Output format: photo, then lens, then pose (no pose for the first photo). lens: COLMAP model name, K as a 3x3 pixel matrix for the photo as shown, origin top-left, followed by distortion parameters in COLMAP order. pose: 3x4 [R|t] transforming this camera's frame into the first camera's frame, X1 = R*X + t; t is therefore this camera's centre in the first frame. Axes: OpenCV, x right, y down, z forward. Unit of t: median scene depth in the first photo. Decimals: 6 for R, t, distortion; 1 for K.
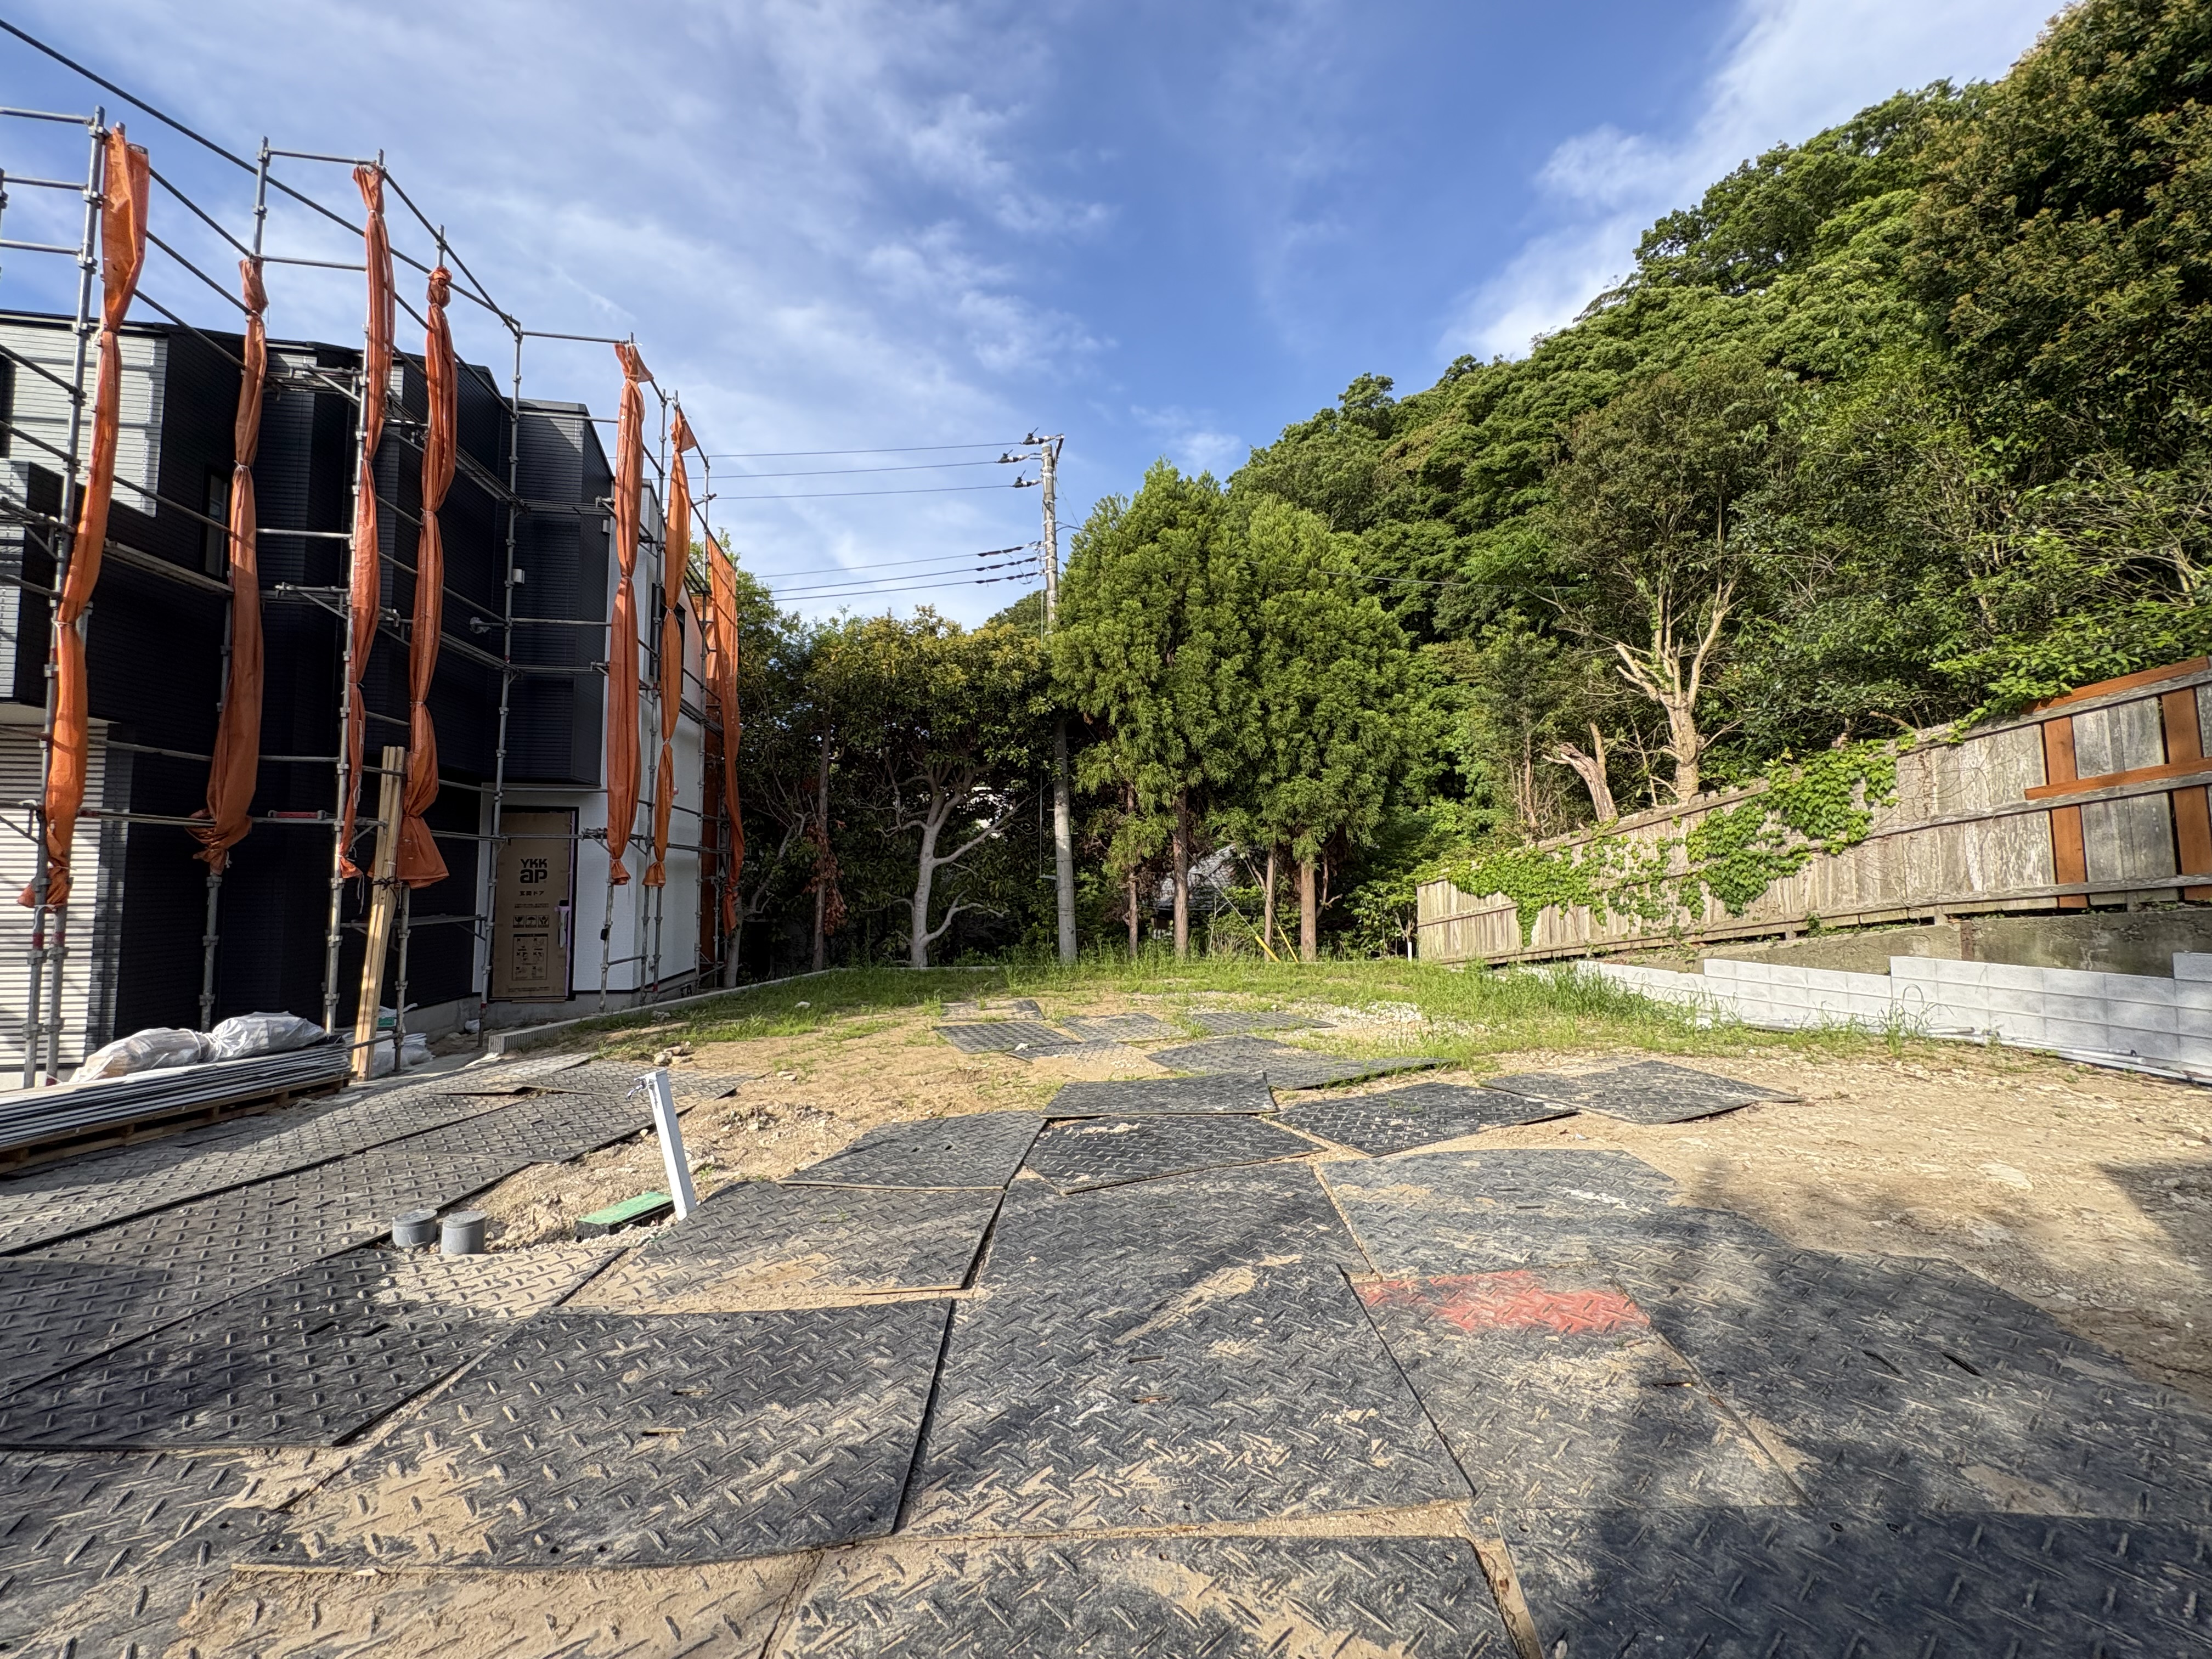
lens RADIAL K [[880.8, 0, 1104.4], [0, 880.8, 828.7], [0, 0, 1]] dist [0.000526, -0.000367]
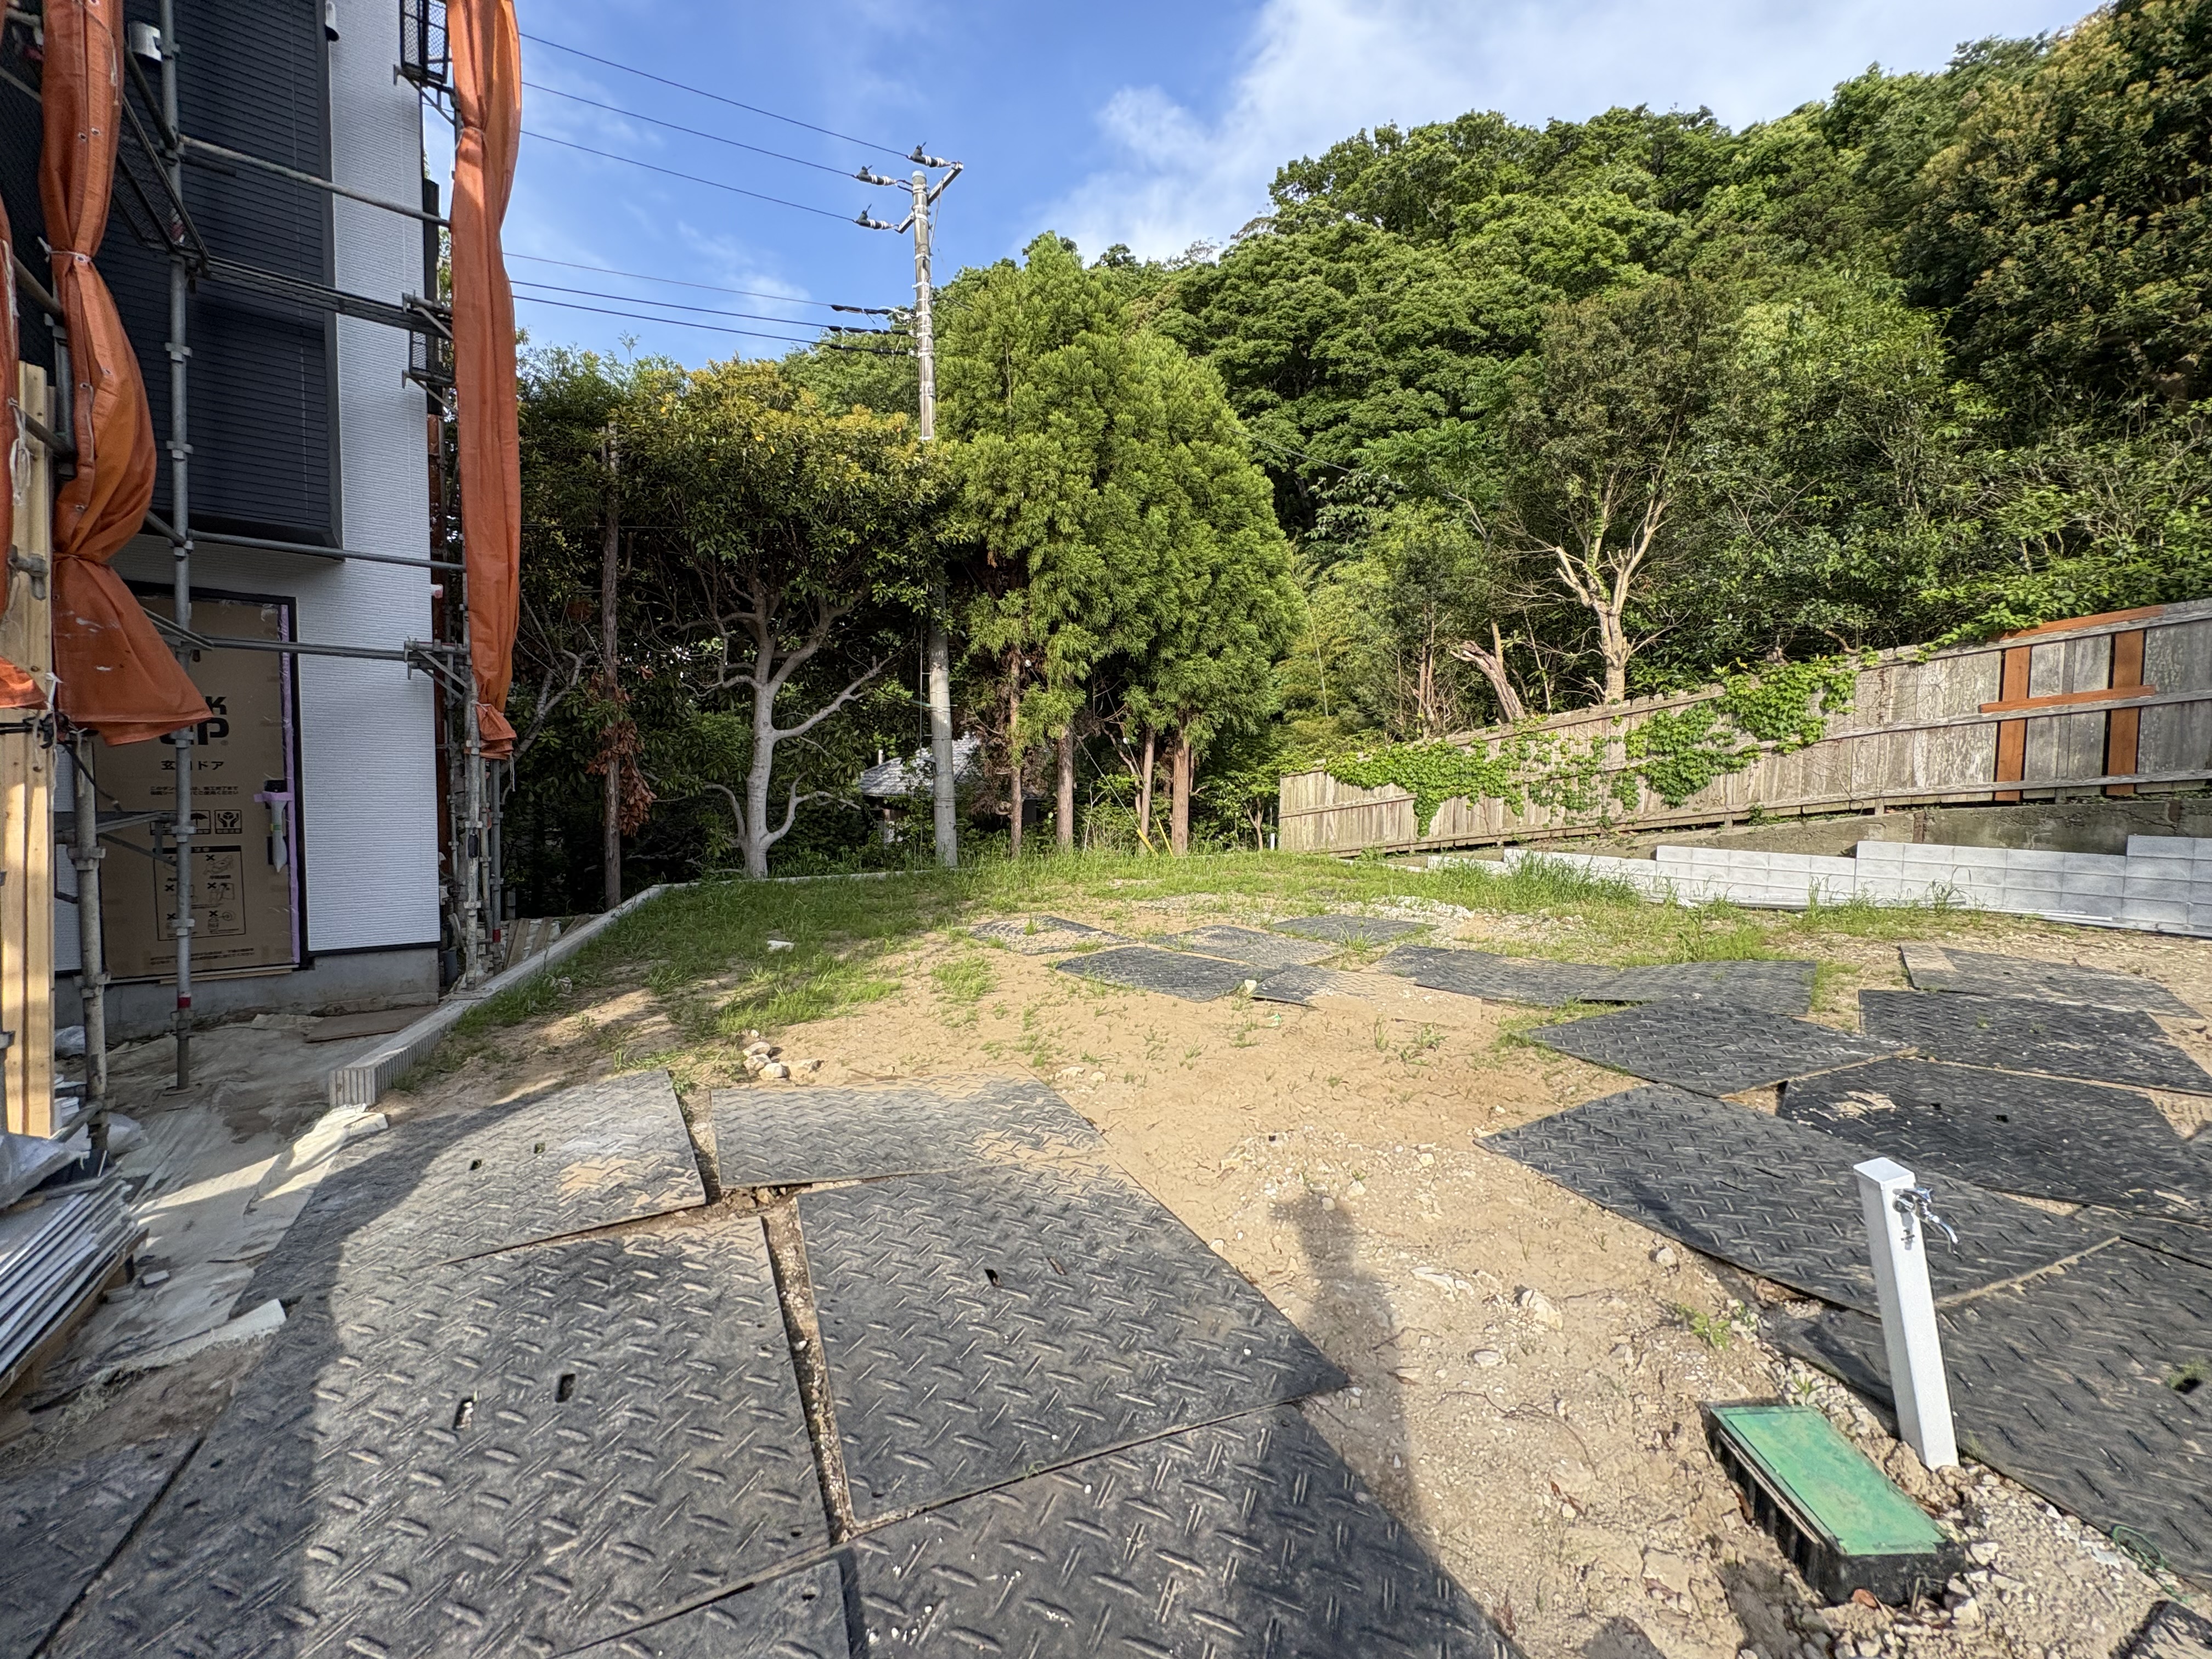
lens RADIAL K [[880.8, 0, 1104.4], [0, 880.8, 828.7], [0, 0, 1]] dist [0.000526, -0.000367]
pose [[0.887426, -0.012883, 0.460771, -0.404456], [-0.044351, 0.992585, 0.113169, 0.028517], [-0.458812, -0.120865, 0.880275, 0.310491]]
